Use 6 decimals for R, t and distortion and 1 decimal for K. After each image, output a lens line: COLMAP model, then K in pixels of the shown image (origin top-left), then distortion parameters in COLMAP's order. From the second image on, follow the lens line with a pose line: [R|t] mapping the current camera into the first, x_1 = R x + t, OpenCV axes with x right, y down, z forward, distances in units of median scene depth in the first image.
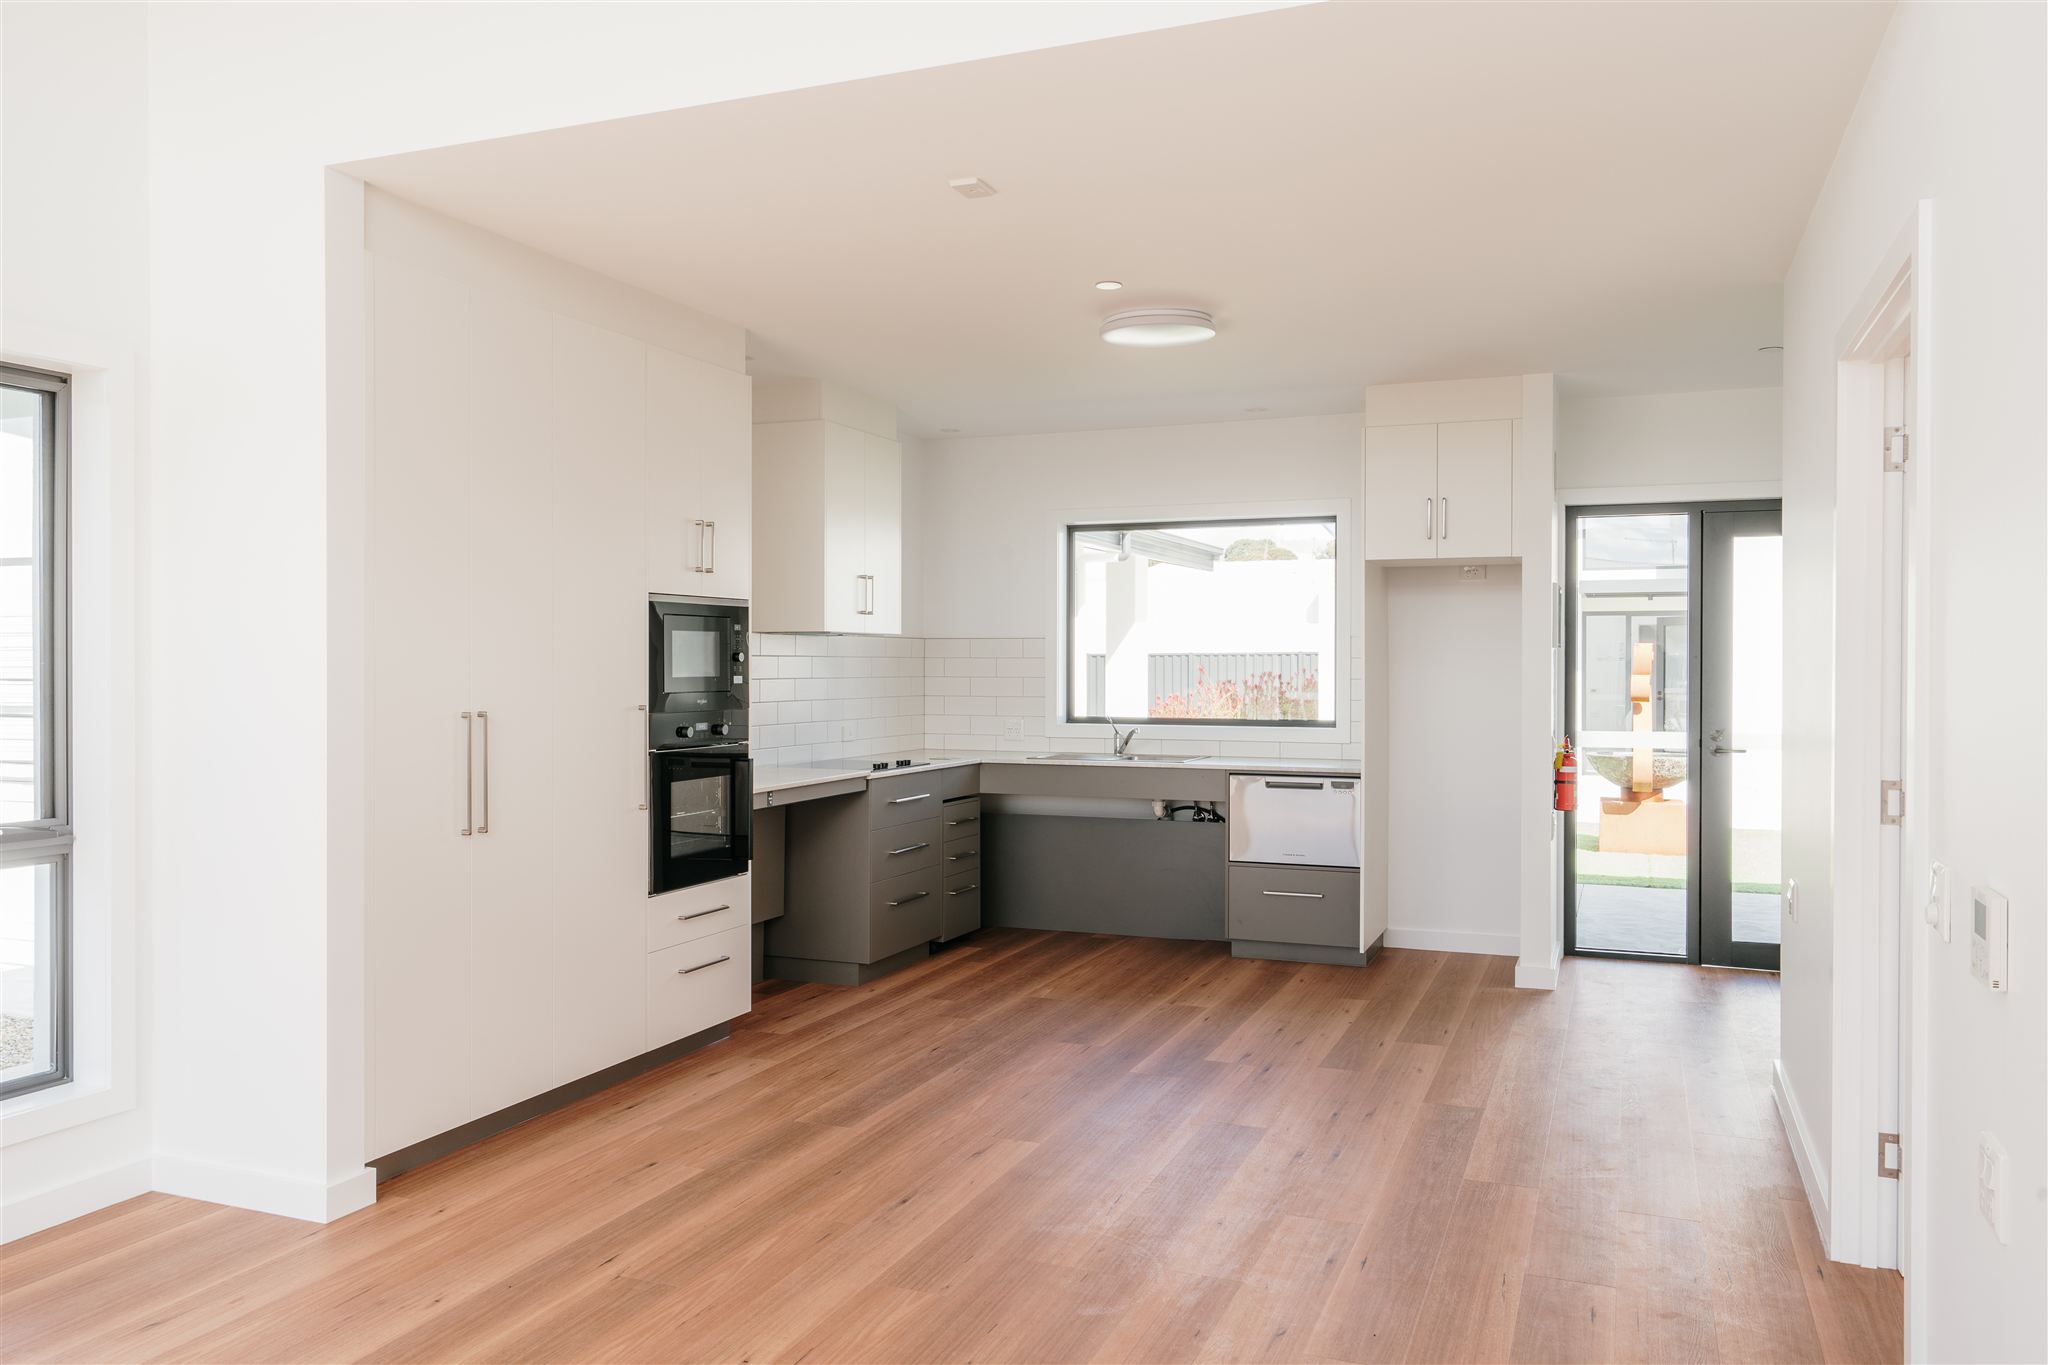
lens RADIAL K [[1529.4, 0, 1009.3], [0, 1529.4, 654.8], [0, 0, 1]] dist [0.003922, -0.001454]
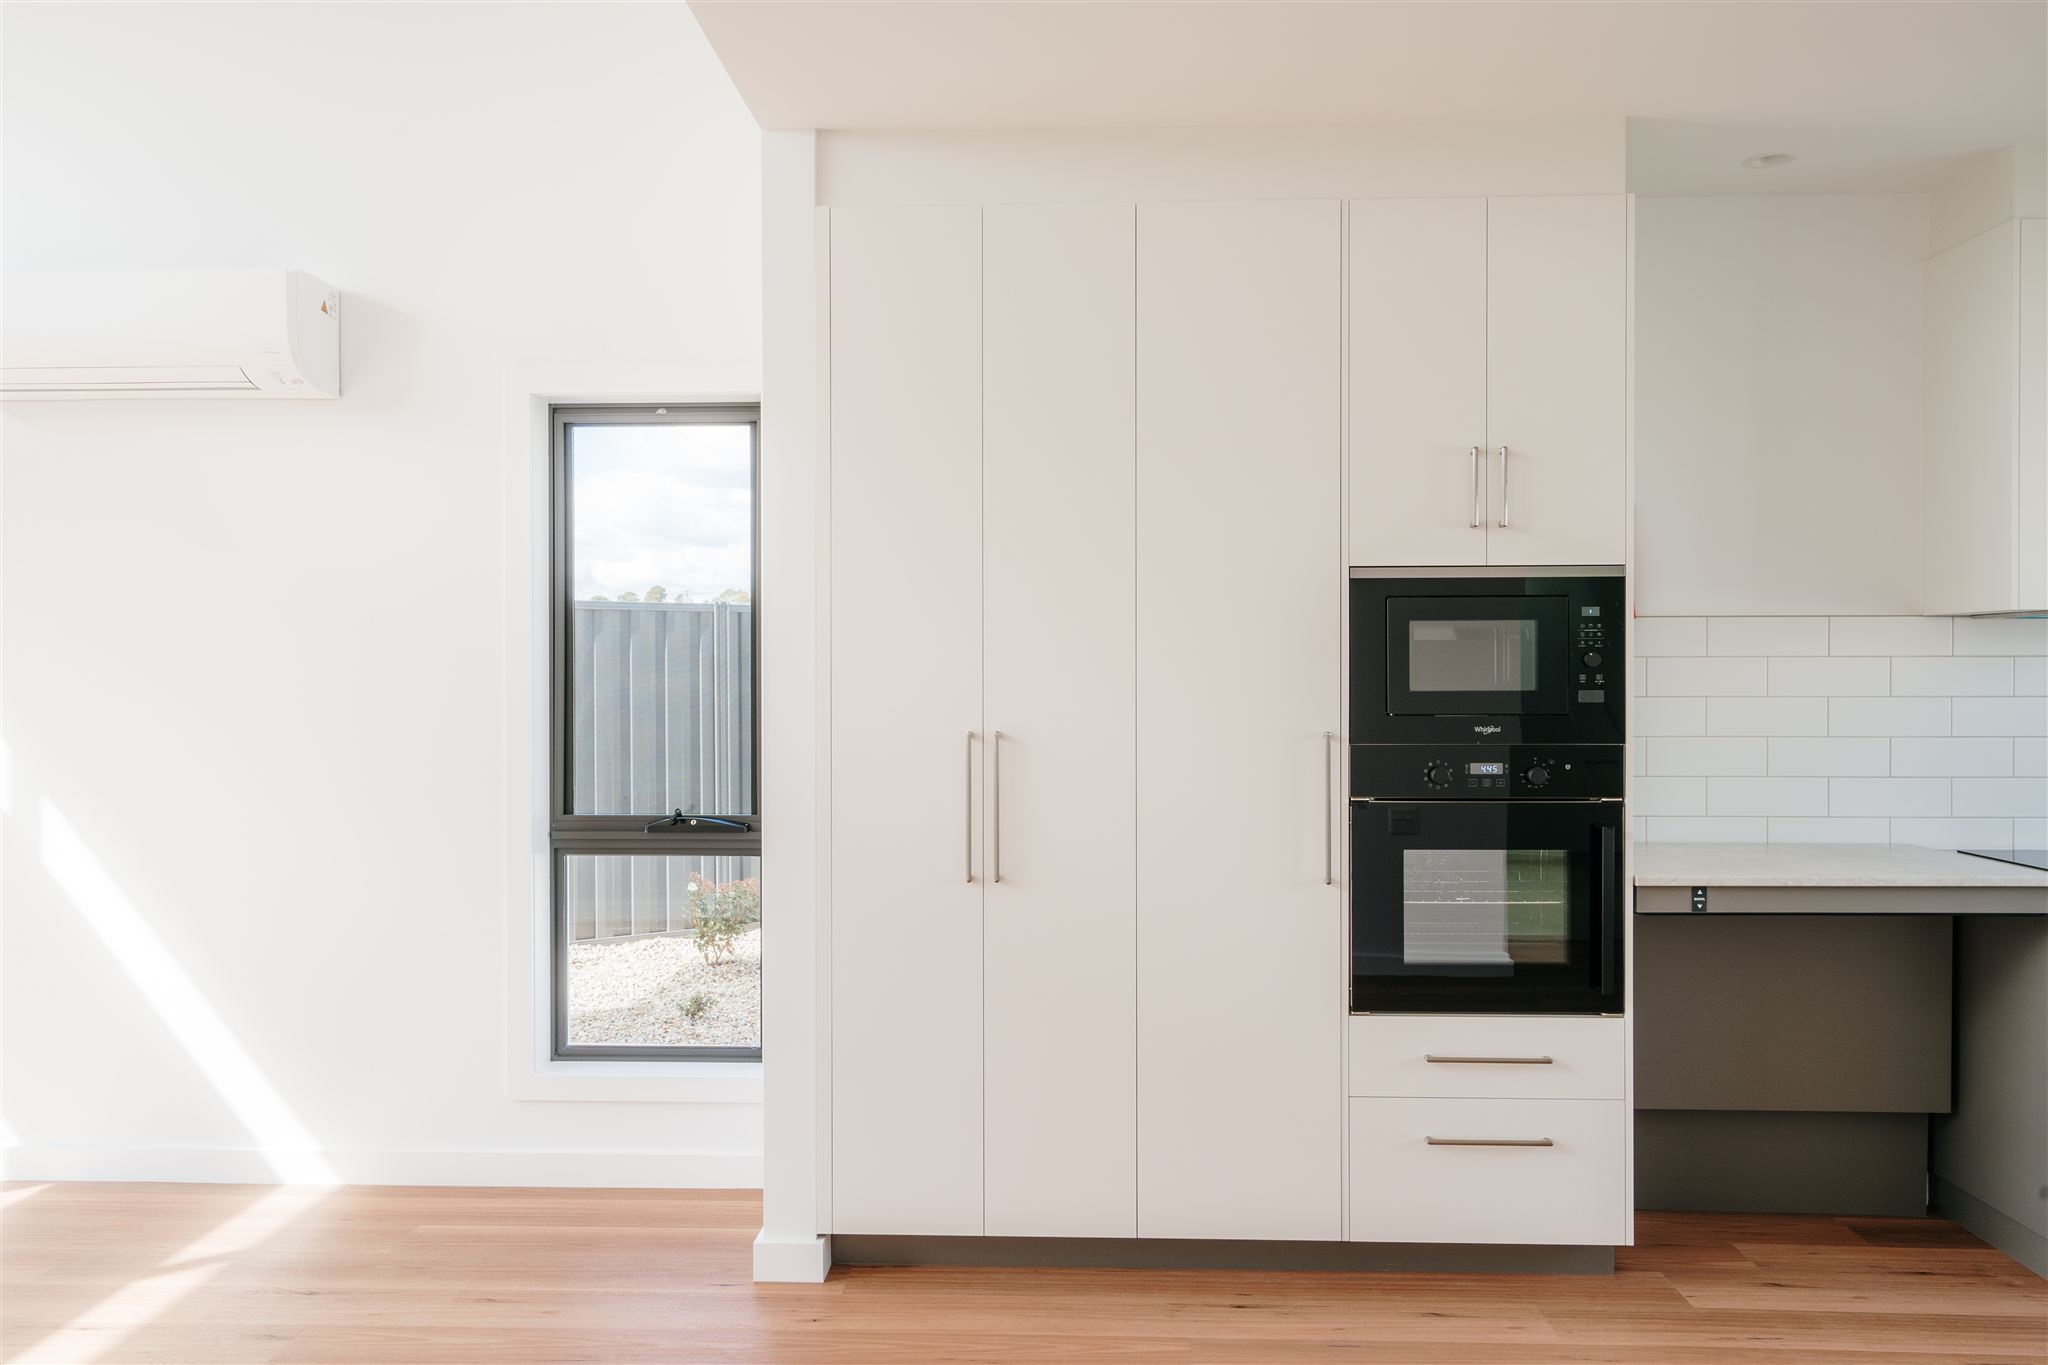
lens RADIAL K [[1529.4, 0, 1011.2], [0, 1529.4, 676.6], [0, 0, 1]] dist [0.003922, -0.001454]
pose [[0.339068, 0.003436, -0.940755, 0.326737], [0.006049, 0.999965, 0.005832, 0.003305], [0.940742, -0.007668, 0.339036, 0.585125]]
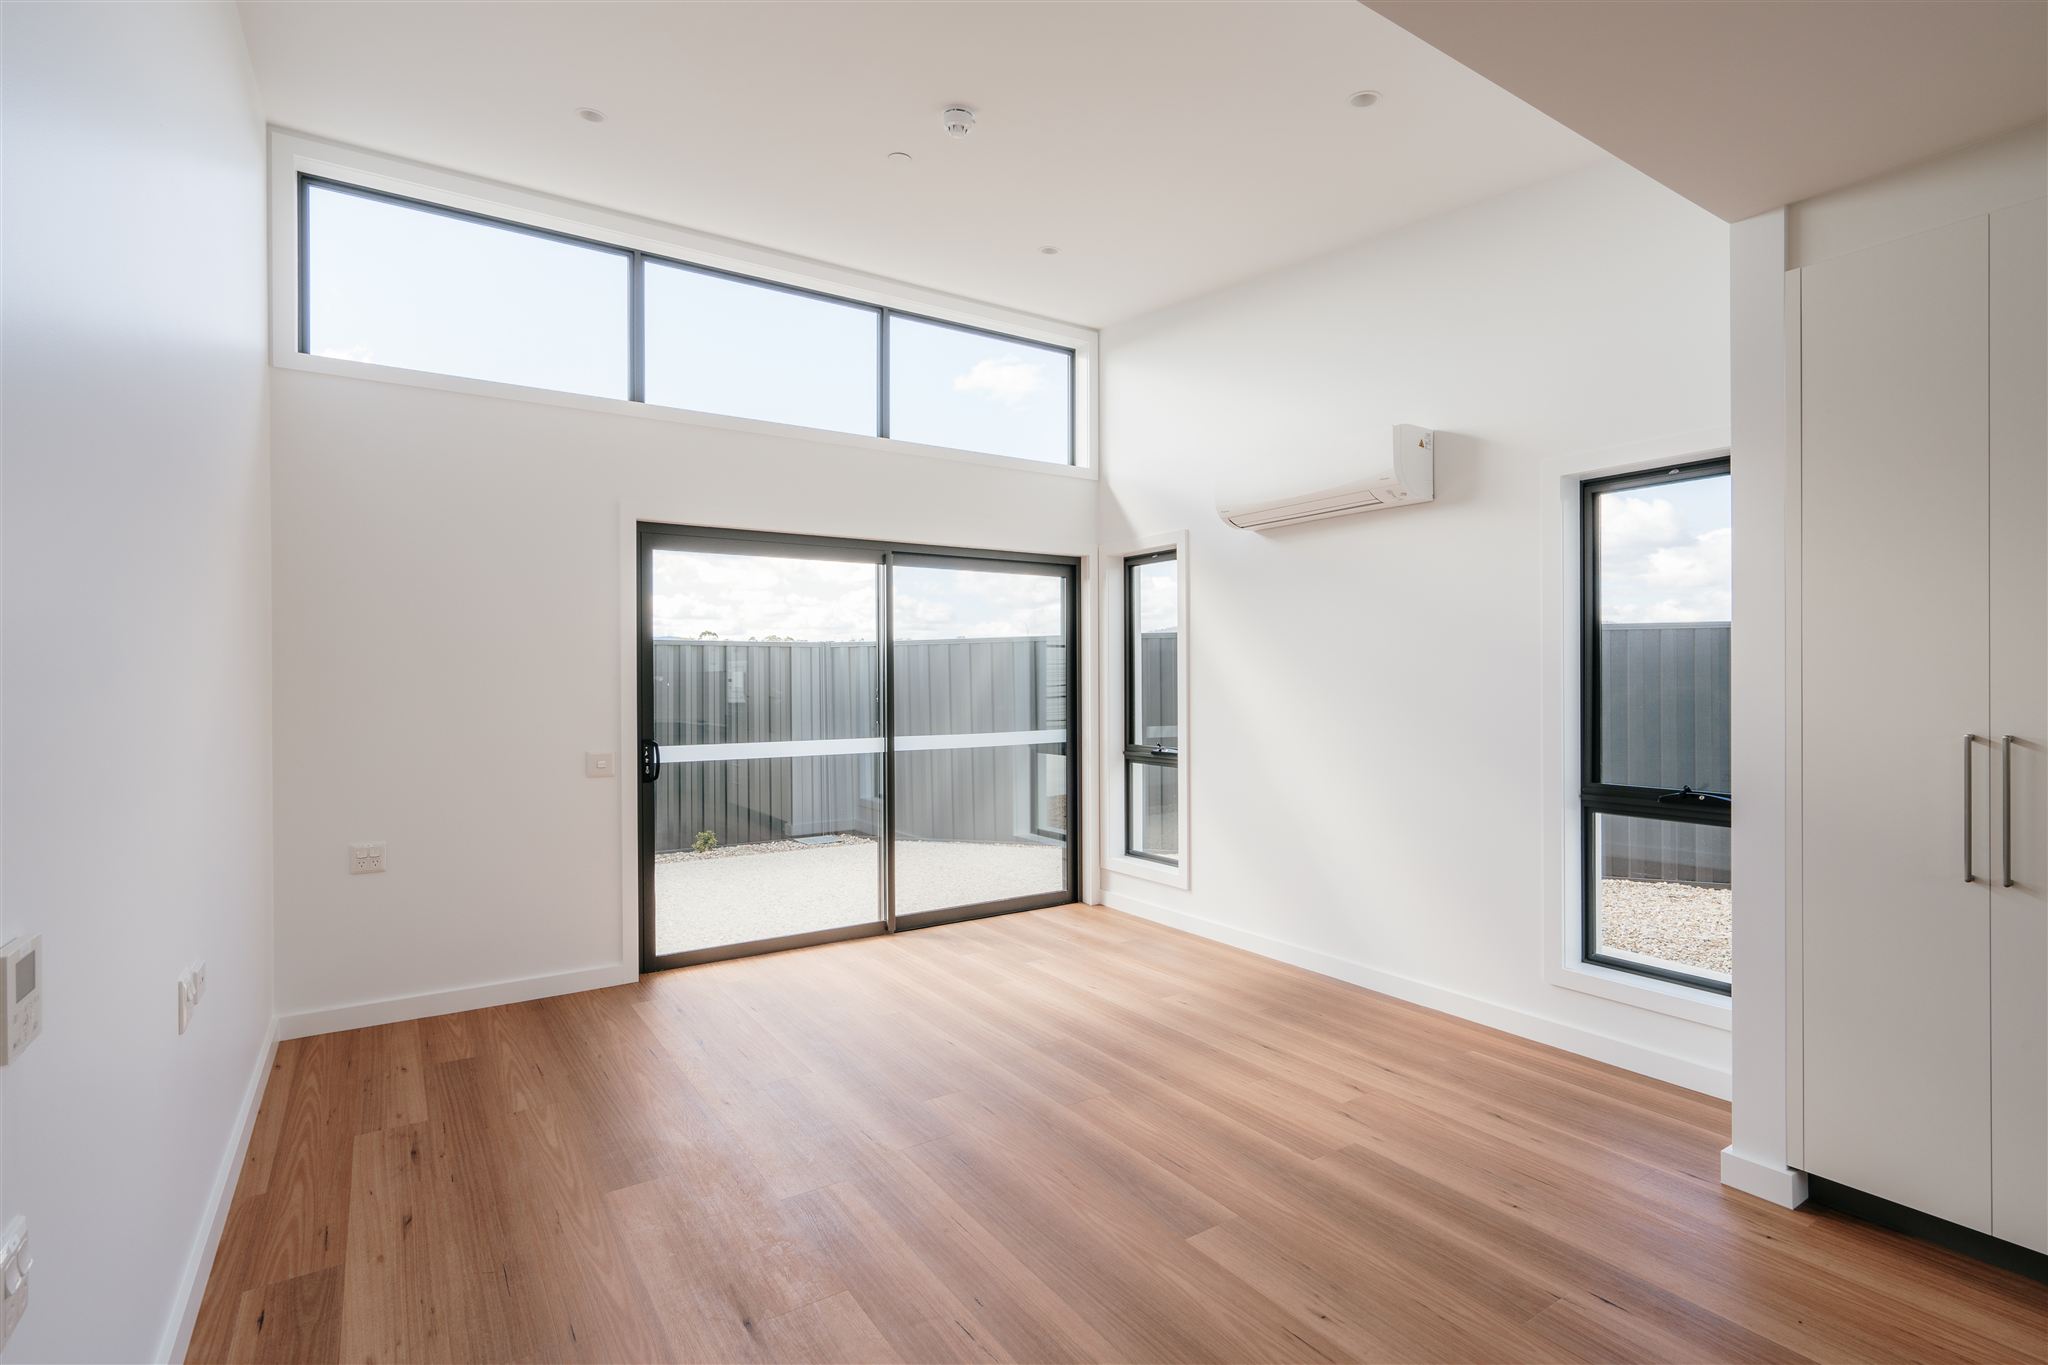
lens RADIAL K [[958.4, 0, 999.8], [0, 958.4, 678.2], [0, 0, 1]] dist [-0.003723, 0.001623]
pose [[-0.576101, 0.001450, -0.817377, 0.291579], [0.007508, 0.999966, -0.003517, 0.004258], [0.817344, -0.008163, -0.576092, 0.681524]]
